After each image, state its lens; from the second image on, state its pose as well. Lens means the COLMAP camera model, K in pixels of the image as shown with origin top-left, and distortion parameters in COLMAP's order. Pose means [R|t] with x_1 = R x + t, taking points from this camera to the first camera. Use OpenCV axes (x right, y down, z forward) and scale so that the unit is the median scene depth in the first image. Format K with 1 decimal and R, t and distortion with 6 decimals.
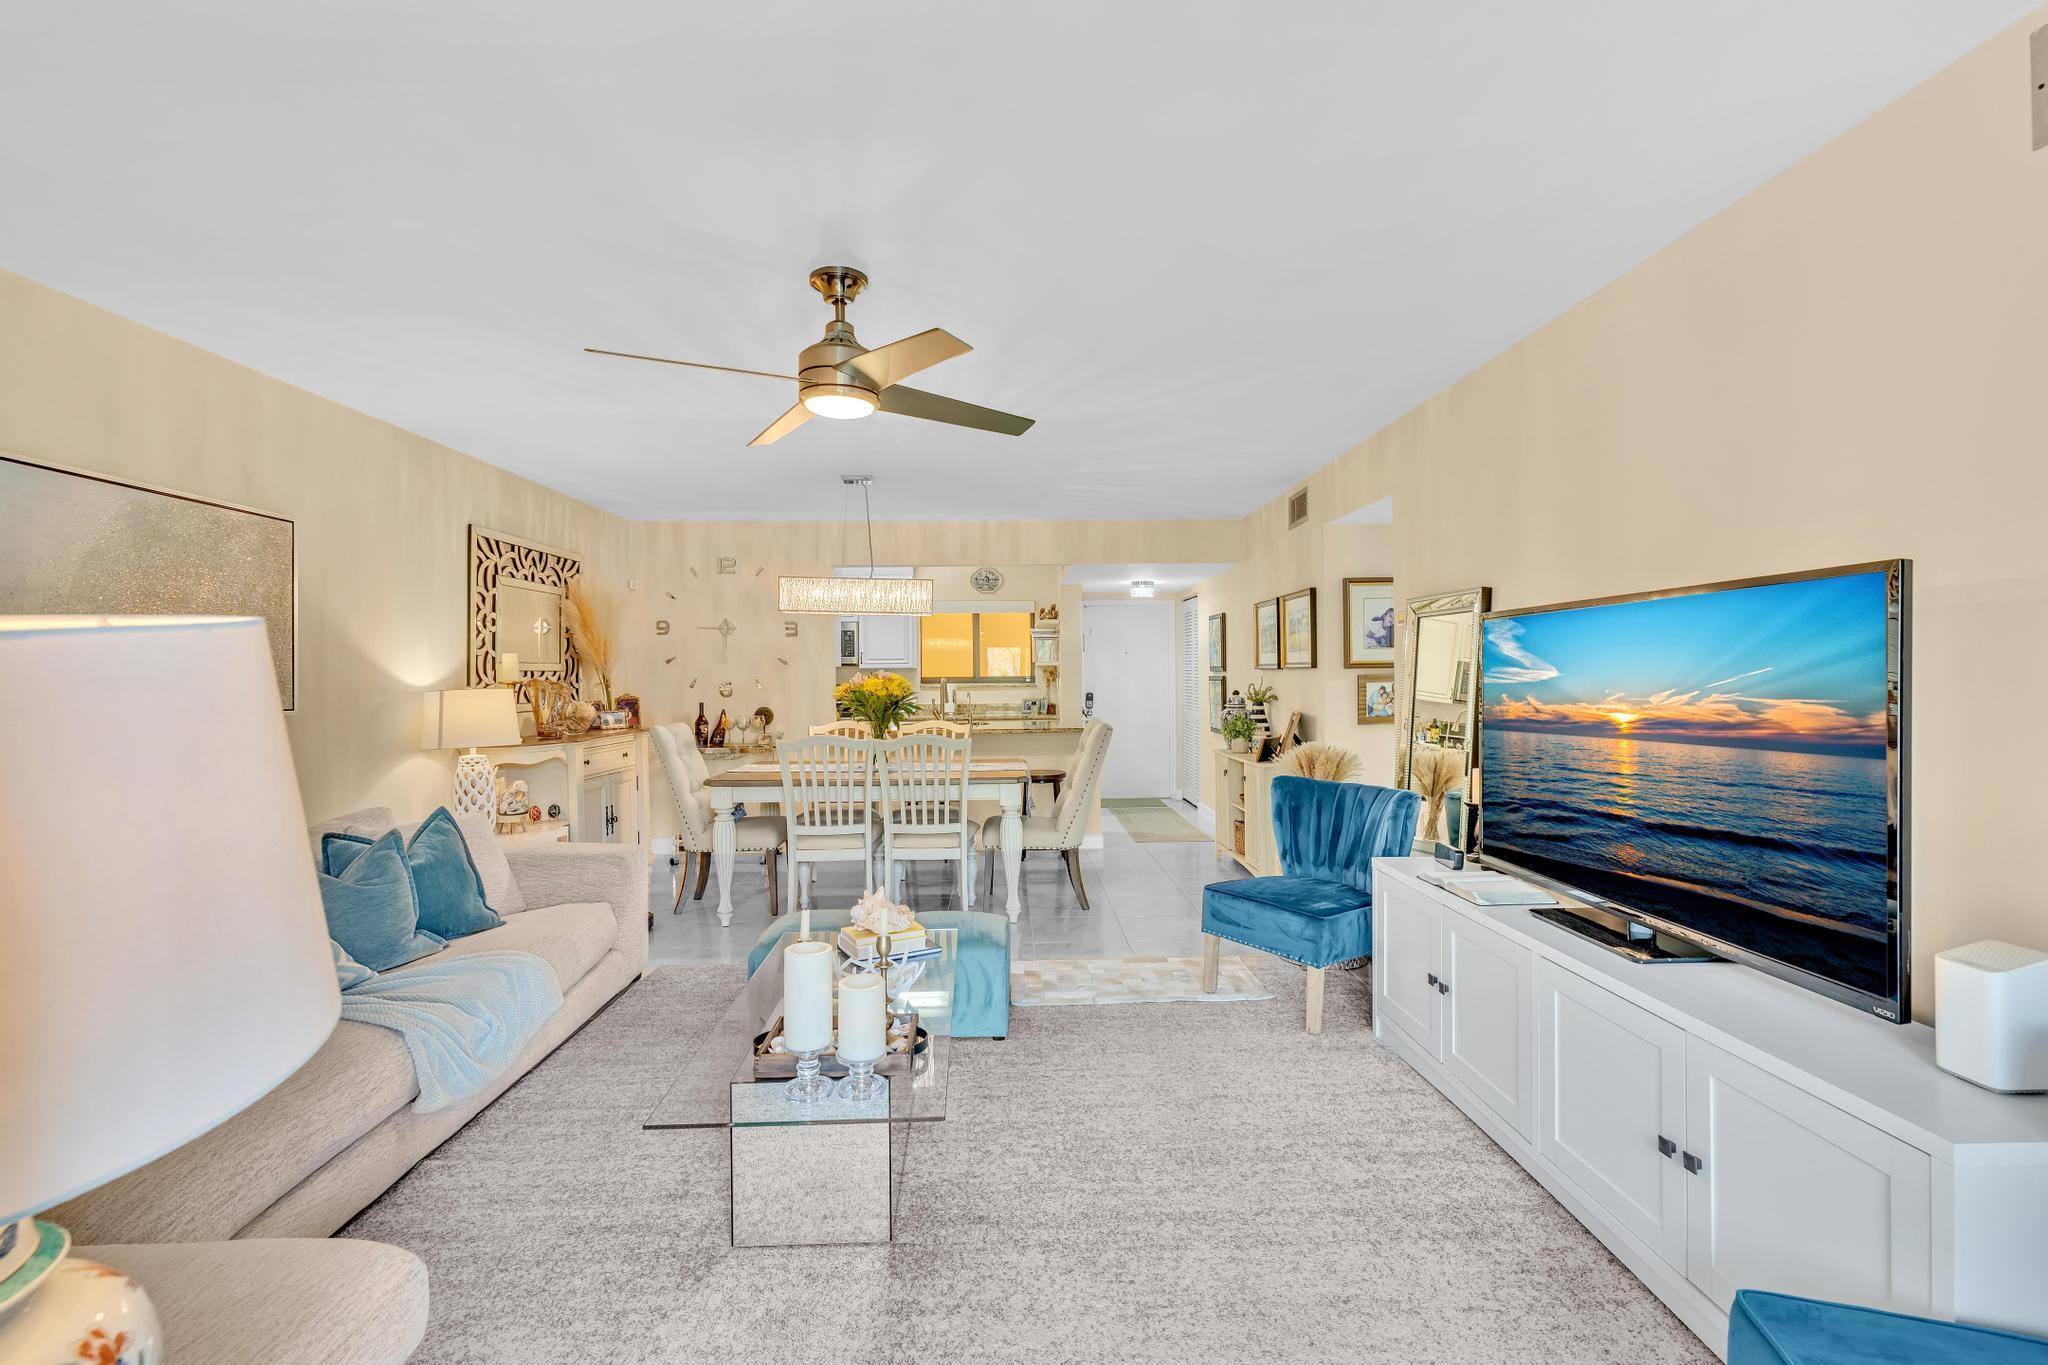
lens RADIAL K [[920.8, 0, 1012.8], [0, 920.8, 689.3], [0, 0, 1]] dist [-0.002764, 0.001334]
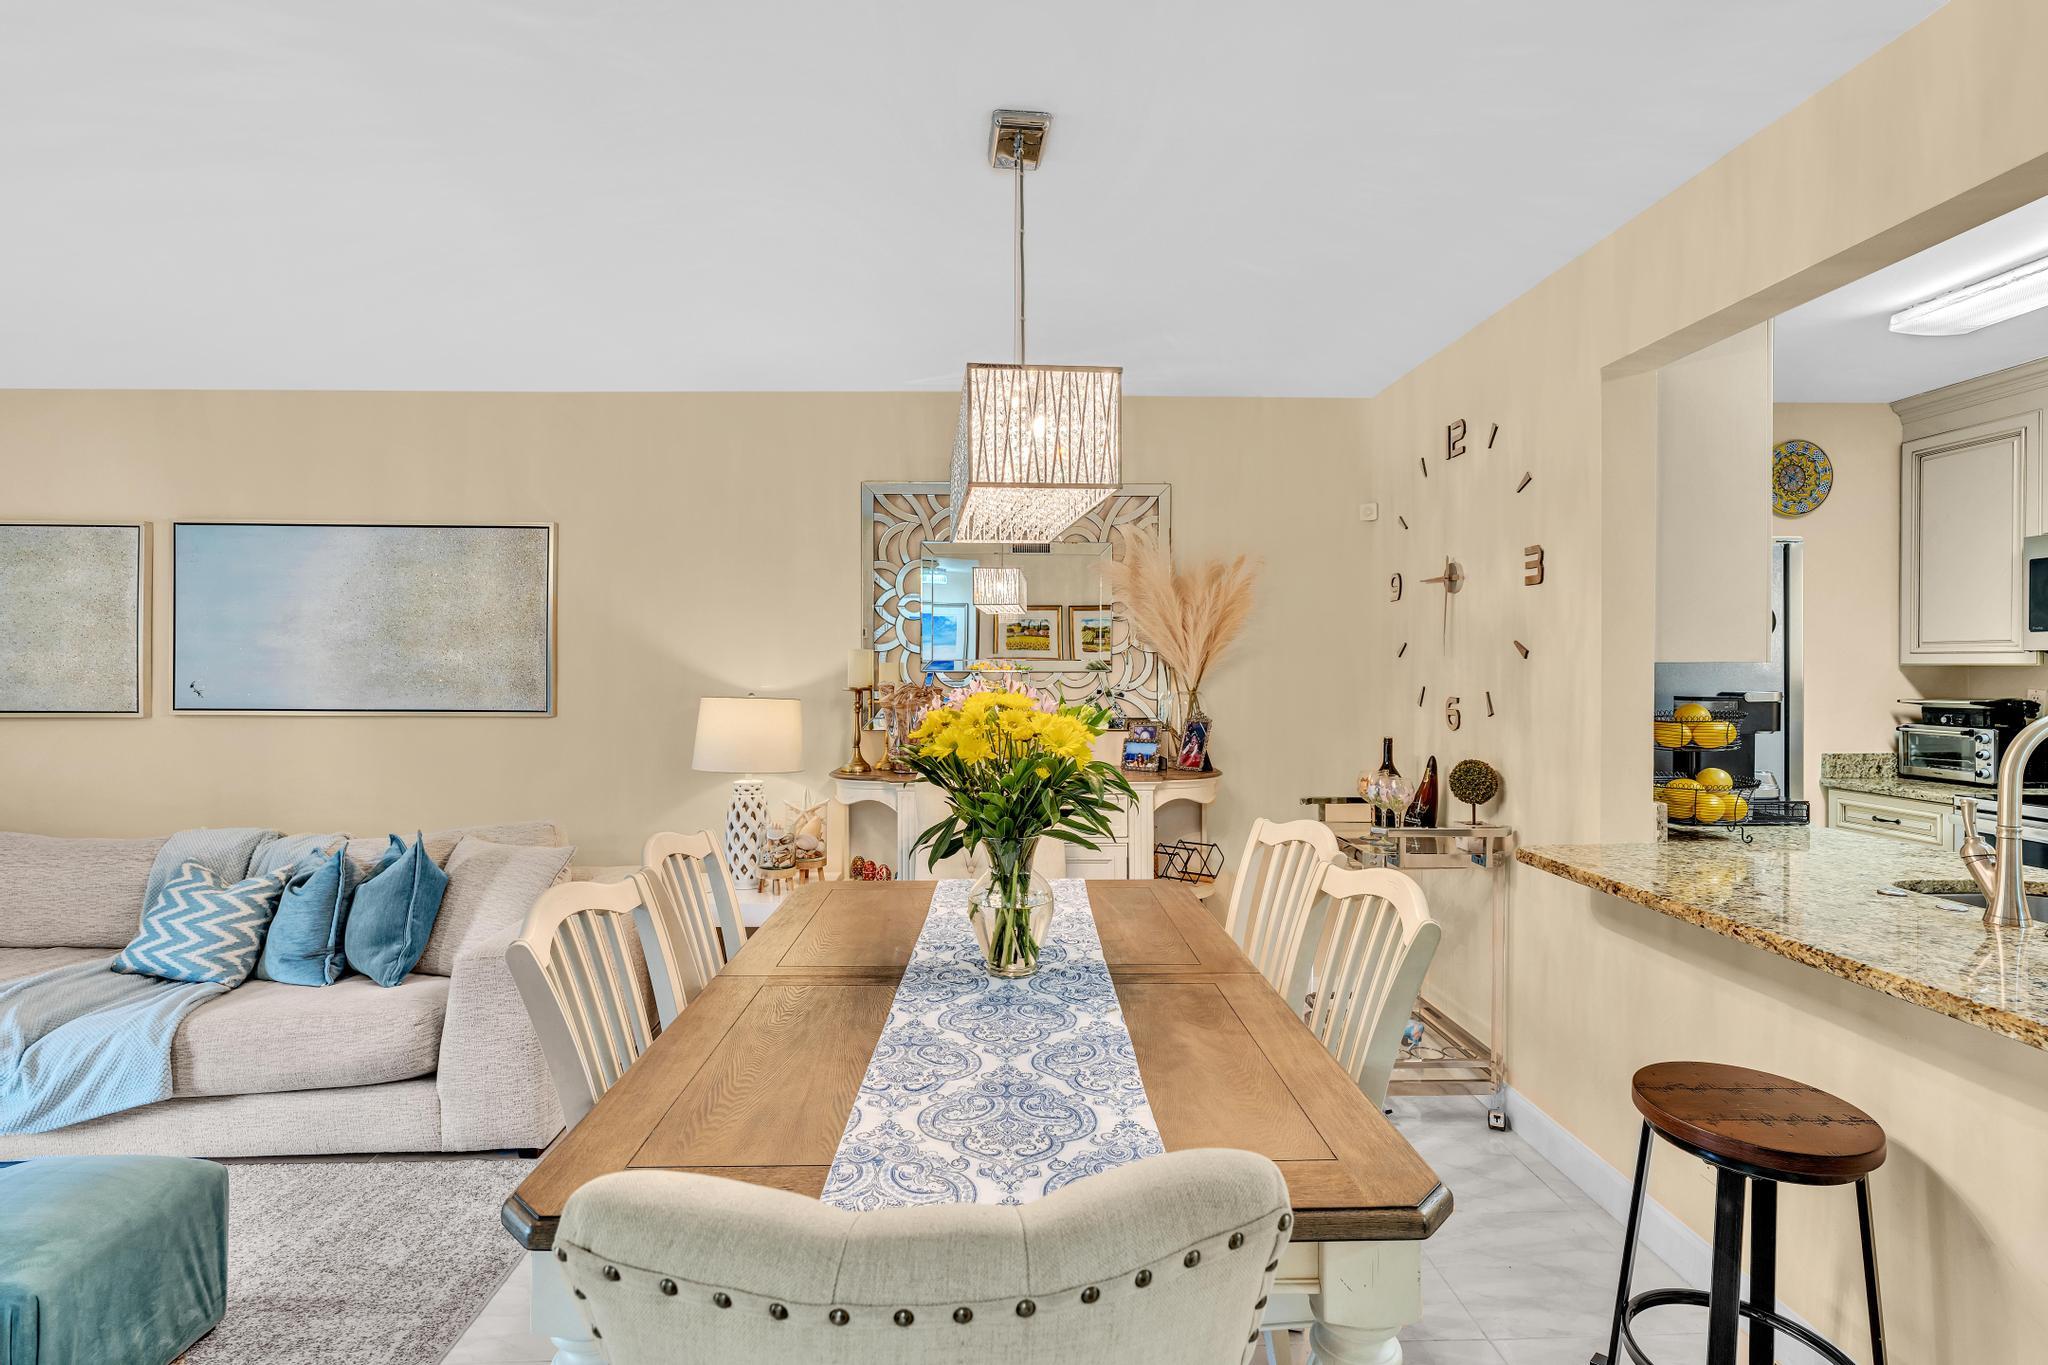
lens RADIAL K [[978.7, 0, 1030.4], [0, 978.7, 675.7], [0, 0, 1]] dist [-0.008670, 0.002870]
pose [[0.017932, 0.015200, -0.999724, 0.380053], [-0.013249, 0.999800, 0.014964, -0.051584], [0.999751, 0.012977, 0.018130, 1.765730]]
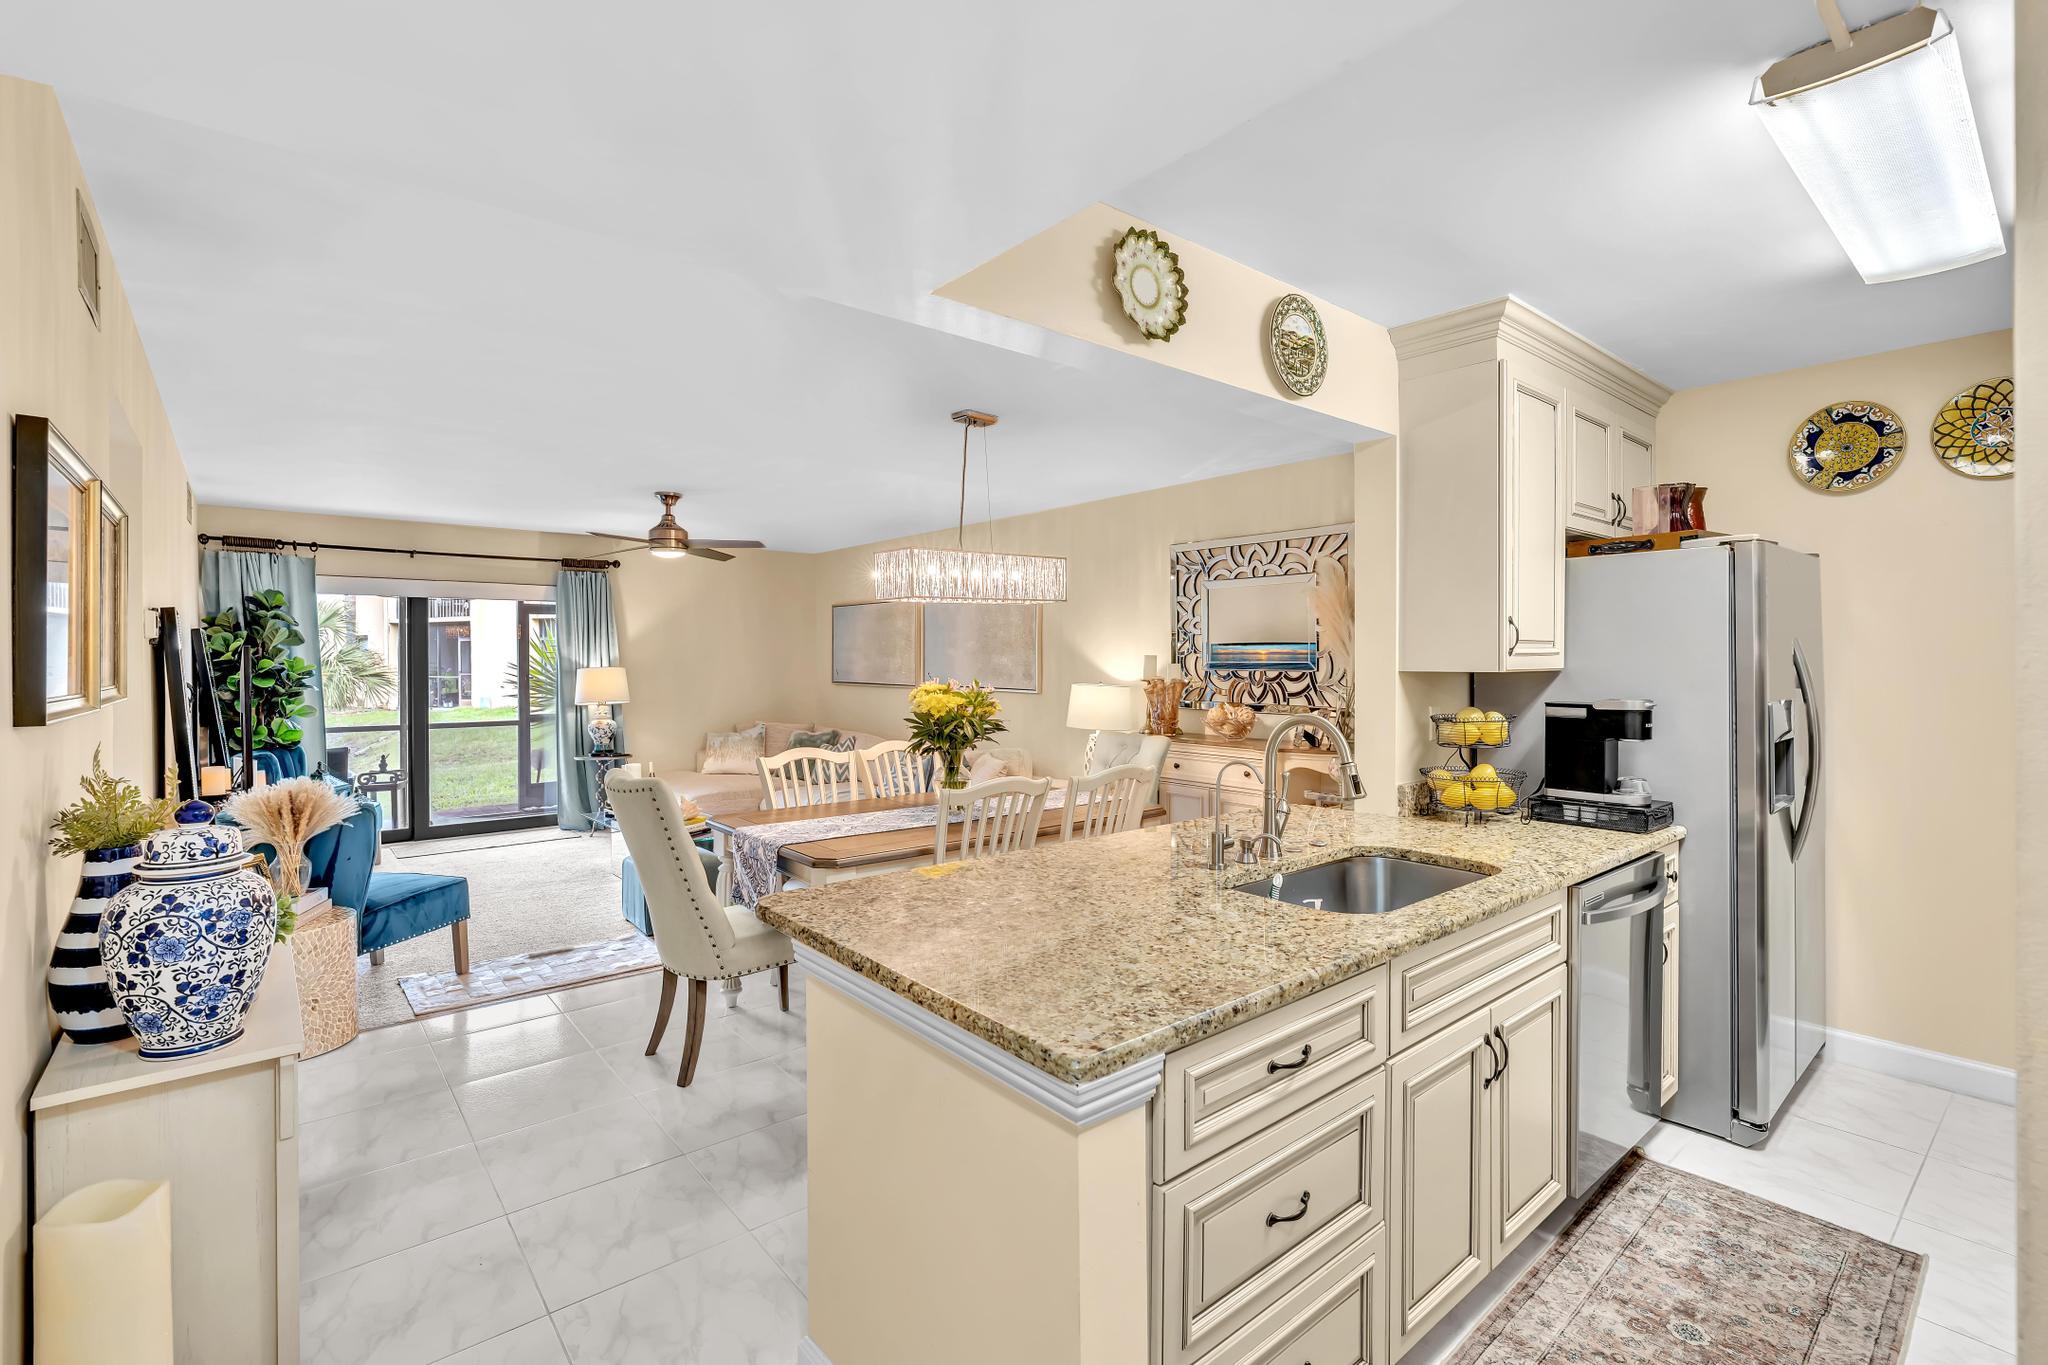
lens RADIAL K [[920.8, 0, 1025.8], [0, 920.8, 664.5], [0, 0, 1]] dist [-0.002764, 0.001334]
pose [[-0.777736, 0.016462, -0.628375, 0.475111], [0.002361, 0.999726, 0.023268, -0.087081], [0.628587, 0.016613, -0.777562, 2.784436]]
